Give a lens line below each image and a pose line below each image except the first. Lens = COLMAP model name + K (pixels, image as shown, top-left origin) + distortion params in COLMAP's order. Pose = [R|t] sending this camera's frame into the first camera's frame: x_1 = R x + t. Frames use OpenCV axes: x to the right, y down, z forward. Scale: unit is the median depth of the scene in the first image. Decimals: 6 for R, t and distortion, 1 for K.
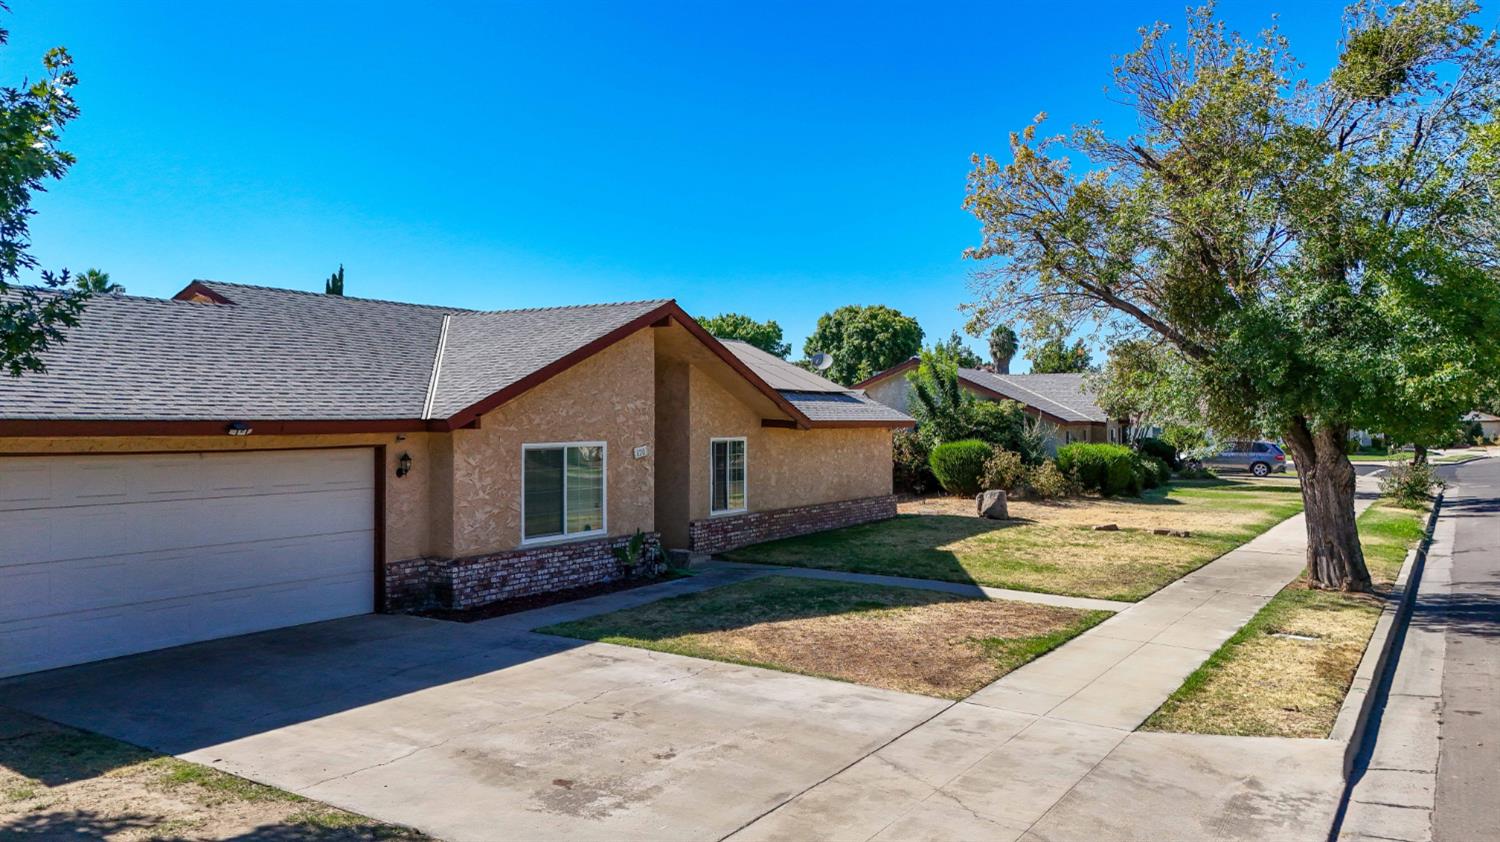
lens RADIAL K [[1099.6, 0, 750.1], [0, 1099.6, 411.0], [0, 0, 1]] dist [0.079982, -0.076382]
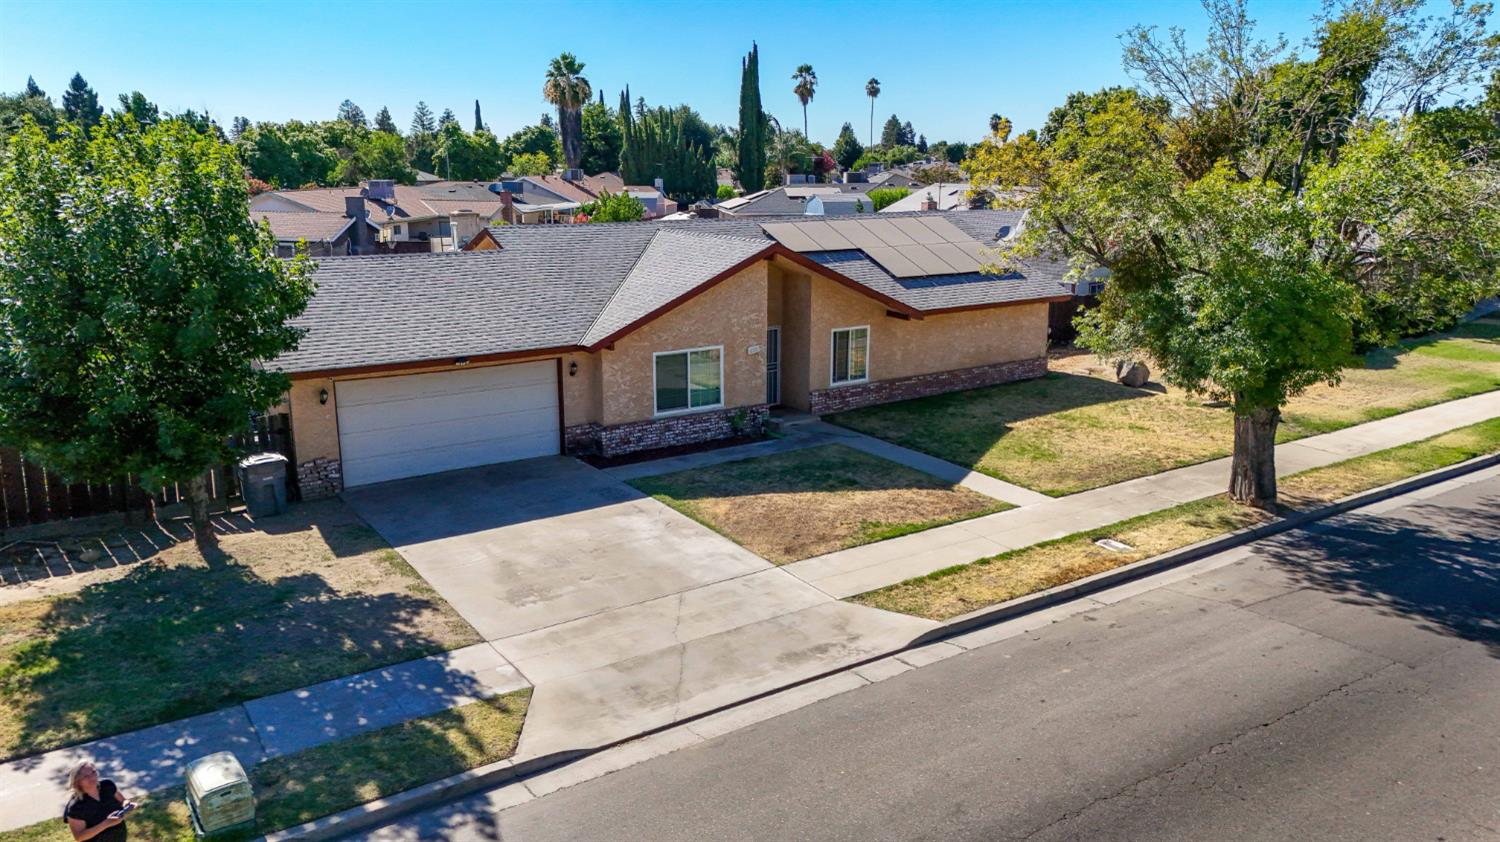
lens RADIAL K [[1099.6, 0, 748.2], [0, 1099.6, 418.8], [0, 0, 1]] dist [0.079982, -0.076382]
pose [[0.919323, 0.094328, -0.382031, 0.489121], [0.000588, 0.970513, 0.241047, -0.240076], [0.393504, -0.221825, 0.892159, -0.326189]]
